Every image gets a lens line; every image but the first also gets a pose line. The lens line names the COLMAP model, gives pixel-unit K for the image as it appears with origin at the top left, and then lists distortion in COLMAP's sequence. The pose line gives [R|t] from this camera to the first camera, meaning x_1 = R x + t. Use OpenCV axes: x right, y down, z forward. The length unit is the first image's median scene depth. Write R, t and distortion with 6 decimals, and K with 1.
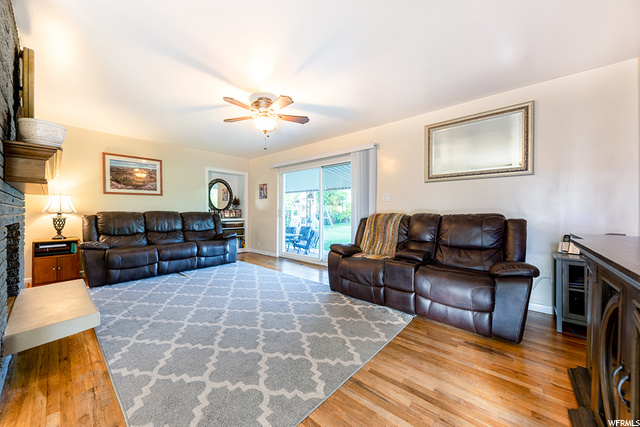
lens RADIAL K [[231.5, 0, 313.6], [0, 231.5, 210.1], [0, 0, 1]] dist [0.011726, -0.000044]
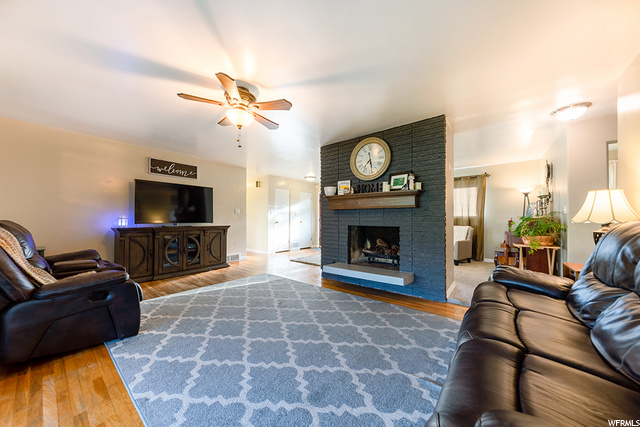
lens RADIAL K [[221.2, 0, 320.0], [0, 221.2, 213.5], [0, 0, 1]] dist [-0.000159, -0.000009]
pose [[-0.998638, -0.003261, -0.052074, -0.525496], [-0.001393, 0.999355, -0.035877, 0.017419], [0.052157, -0.035756, -0.997999, 2.080269]]
